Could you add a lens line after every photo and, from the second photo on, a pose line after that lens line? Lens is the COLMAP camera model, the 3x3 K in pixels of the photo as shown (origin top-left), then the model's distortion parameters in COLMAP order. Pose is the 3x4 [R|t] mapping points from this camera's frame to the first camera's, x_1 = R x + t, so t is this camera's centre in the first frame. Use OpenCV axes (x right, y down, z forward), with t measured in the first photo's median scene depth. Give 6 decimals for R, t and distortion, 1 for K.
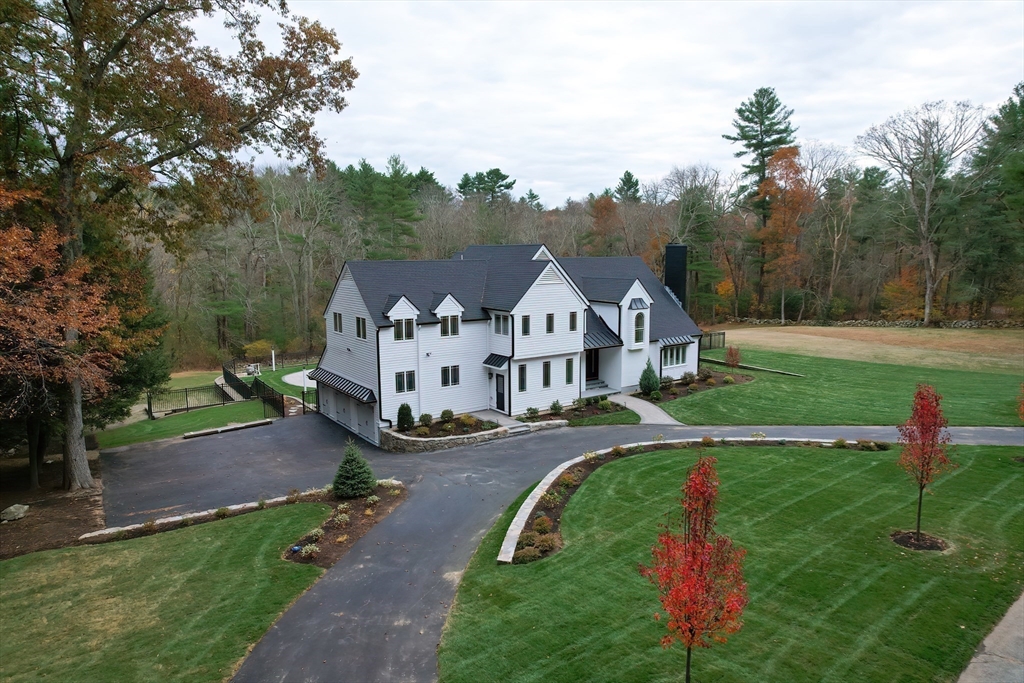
lens RADIAL K [[648.5, 0, 512.0], [0, 648.5, 341.5], [0, 0, 1]] dist [0.000351, 0.001633]
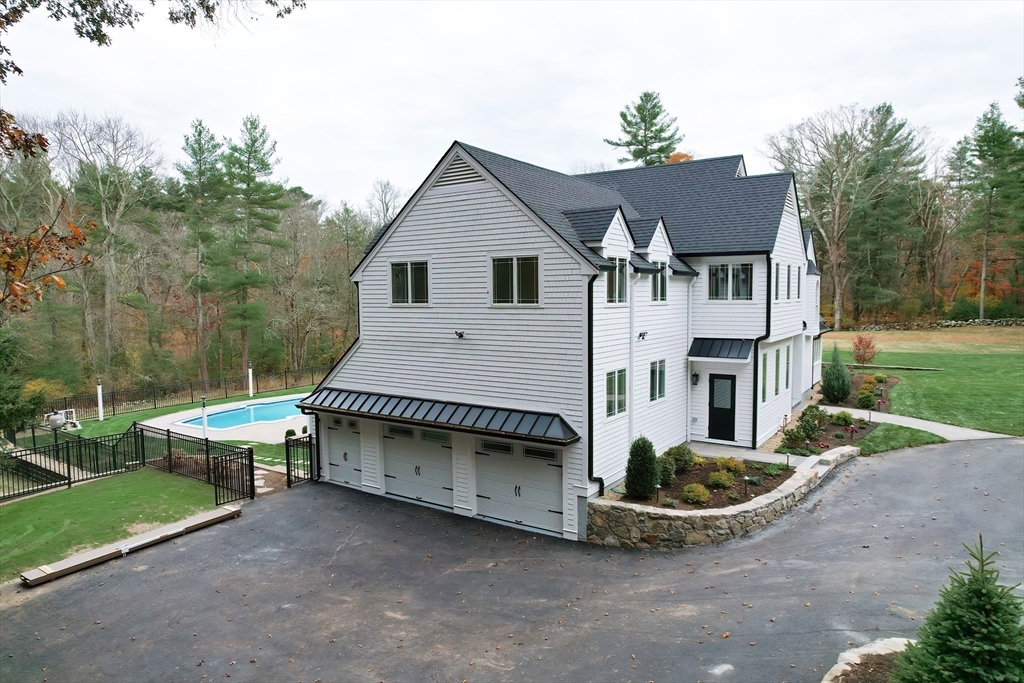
lens RADIAL K [[648.5, 0, 512.0], [0, 648.5, 341.5], [0, 0, 1]] dist [0.000351, 0.001633]
pose [[0.936542, -0.029778, 0.349290, -0.380123], [0.053115, 0.996936, -0.057423, 0.046104], [-0.346509, 0.072332, 0.935254, 0.556671]]
